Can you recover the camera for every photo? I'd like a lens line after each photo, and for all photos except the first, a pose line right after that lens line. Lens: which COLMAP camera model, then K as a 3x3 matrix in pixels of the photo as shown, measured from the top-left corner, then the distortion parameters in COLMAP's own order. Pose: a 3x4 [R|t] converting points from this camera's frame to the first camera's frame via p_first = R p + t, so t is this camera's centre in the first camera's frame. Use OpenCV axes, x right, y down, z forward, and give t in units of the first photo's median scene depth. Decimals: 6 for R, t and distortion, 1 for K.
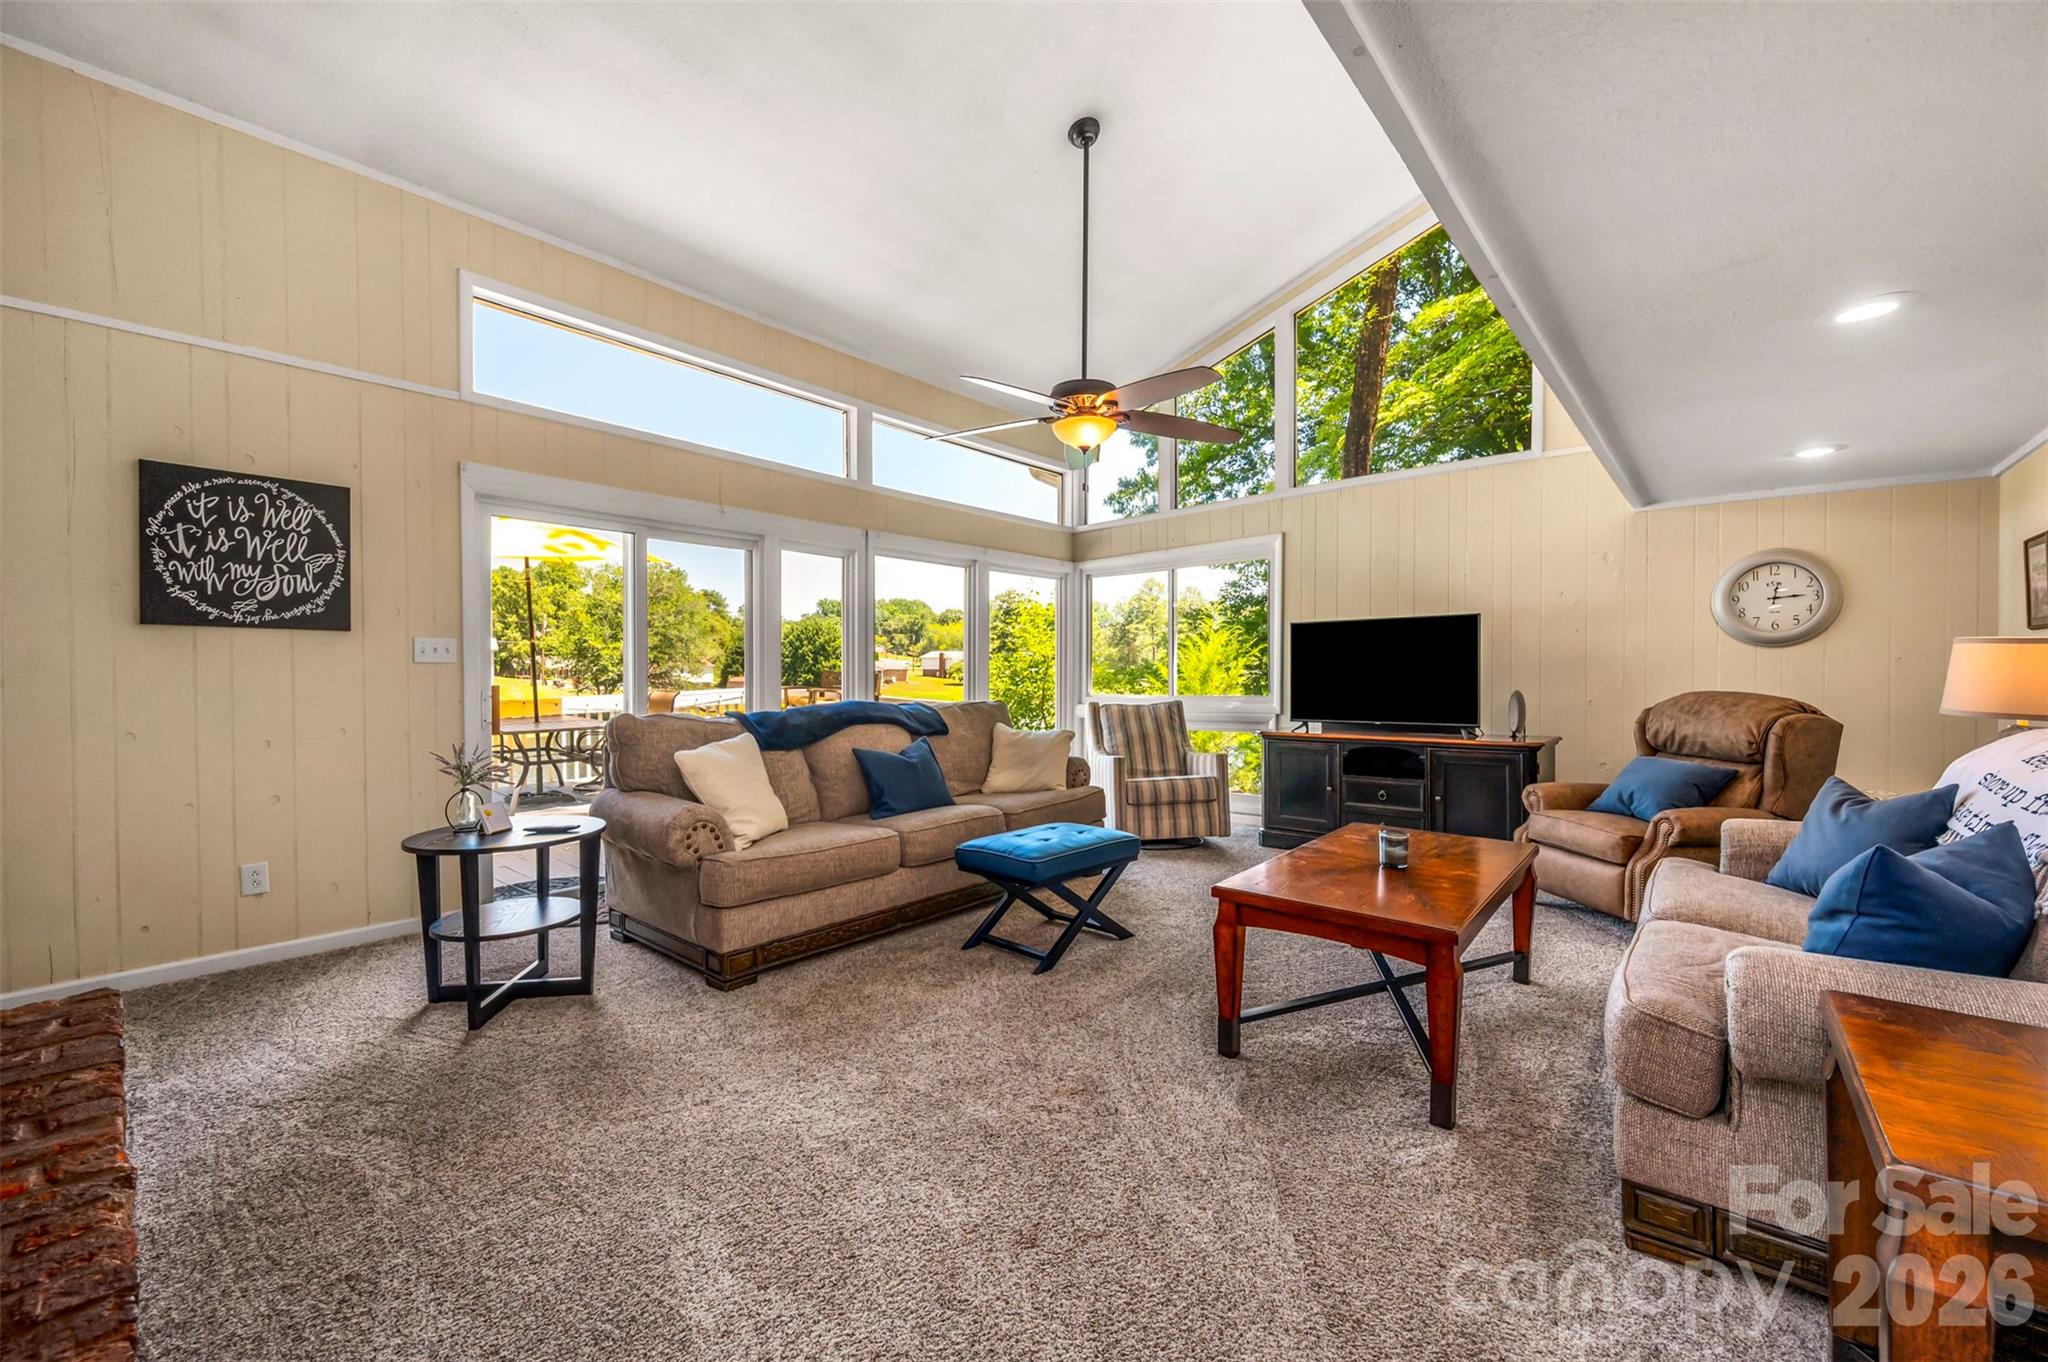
lens RADIAL K [[842.0, 0, 1044.1], [0, 842.0, 698.8], [0, 0, 1]] dist [-0.001180, -0.000355]
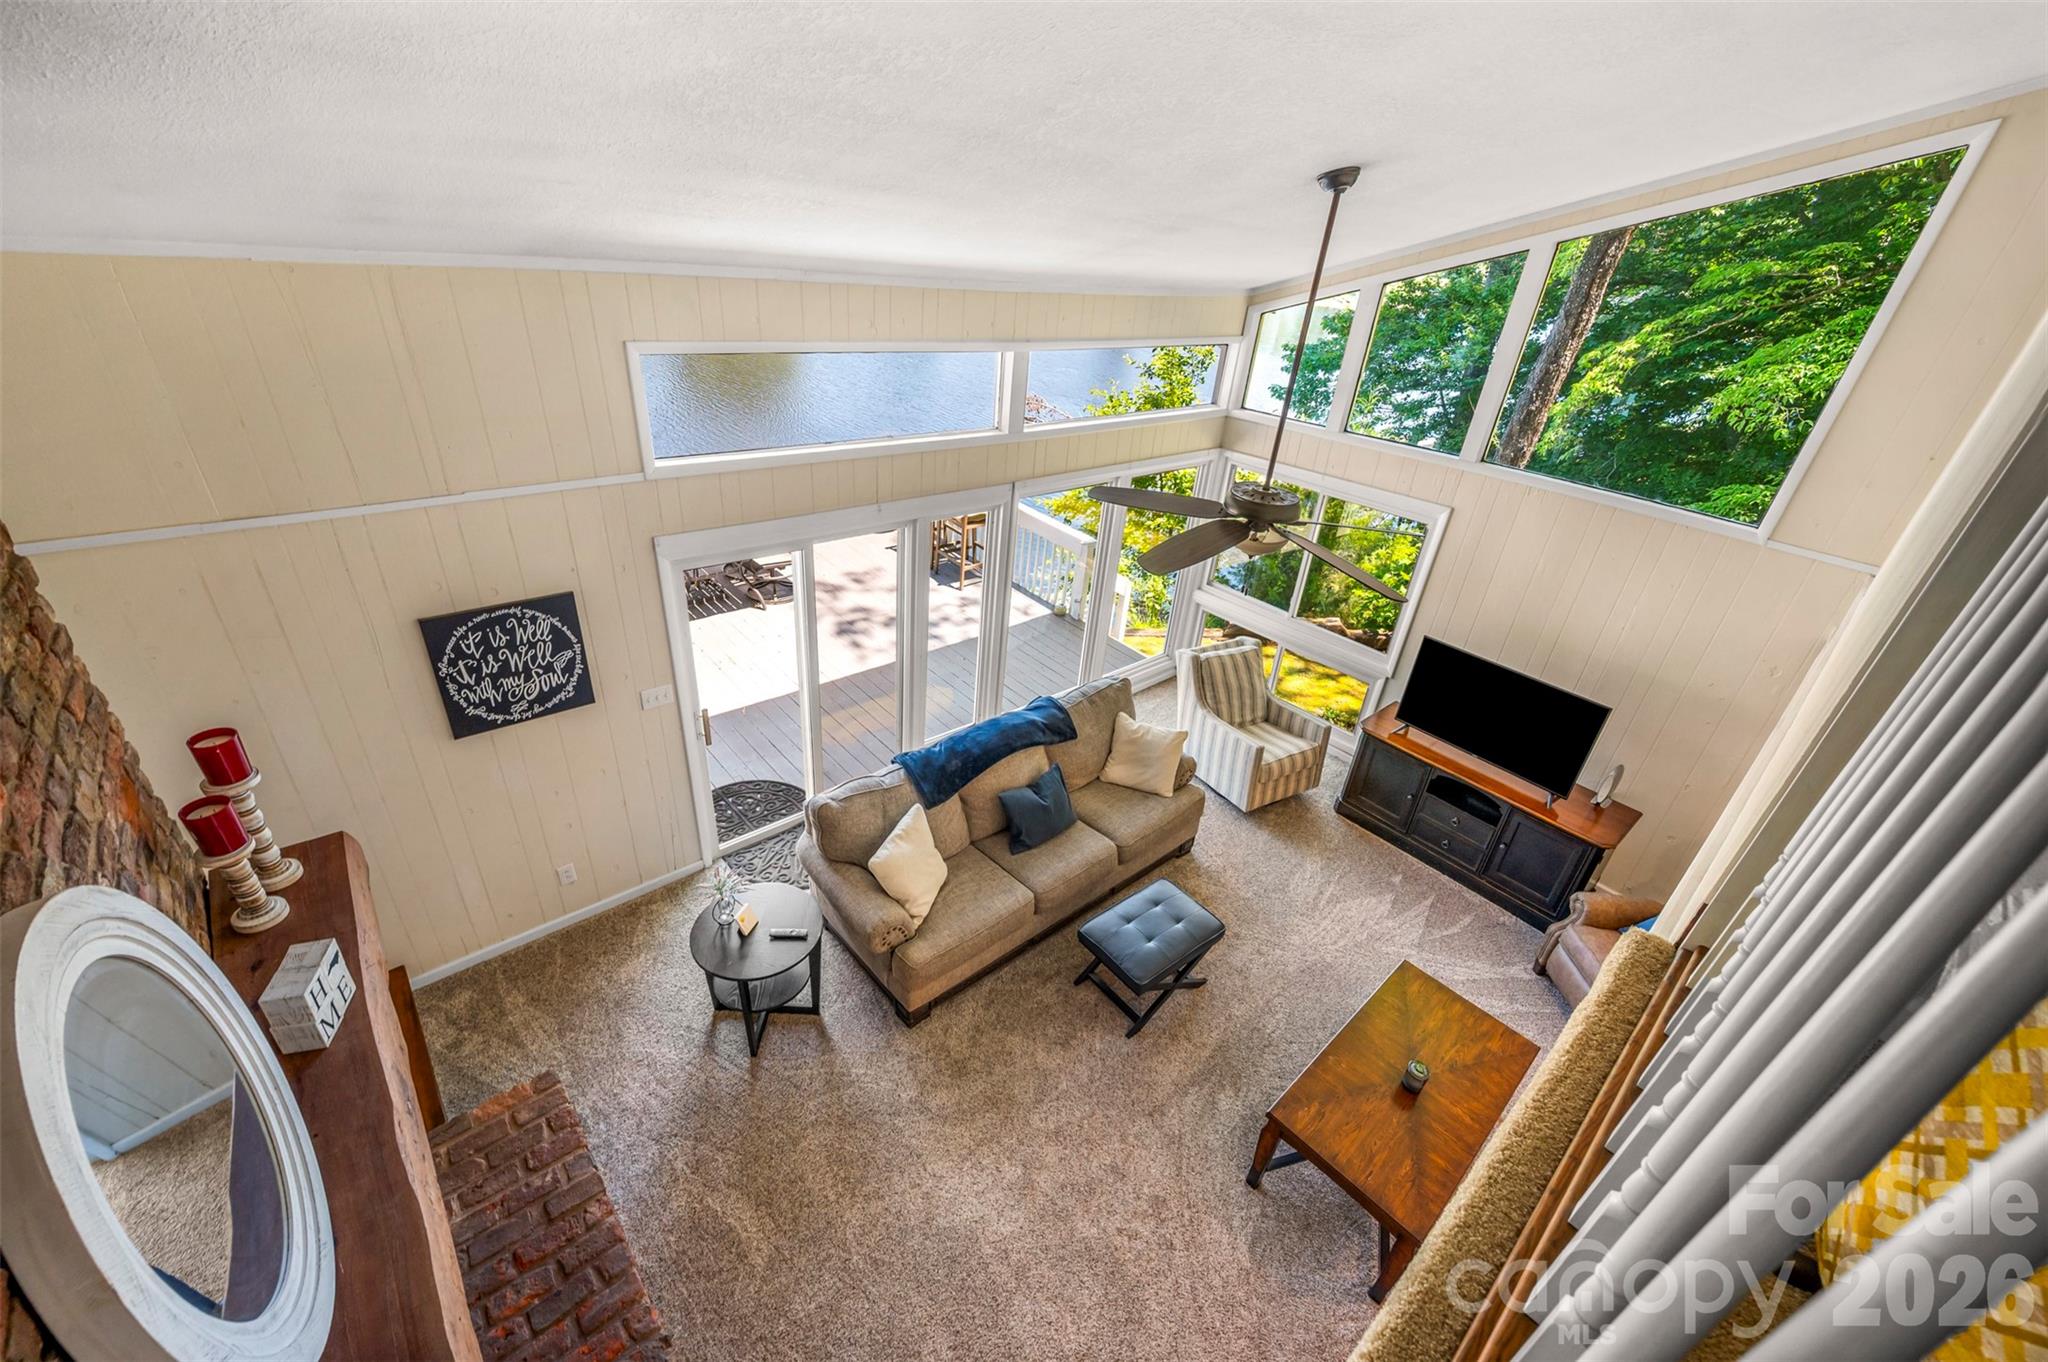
lens RADIAL K [[829.6, 0, 1032.5], [0, 829.6, 724.9], [0, 0, 1]] dist [-0.001615, -0.000335]
pose [[0.986919, 0.144873, -0.070732, -0.133514], [-0.090652, 0.861483, 0.499629, -0.727803], [0.133317, -0.486681, 0.863347, 0.058367]]
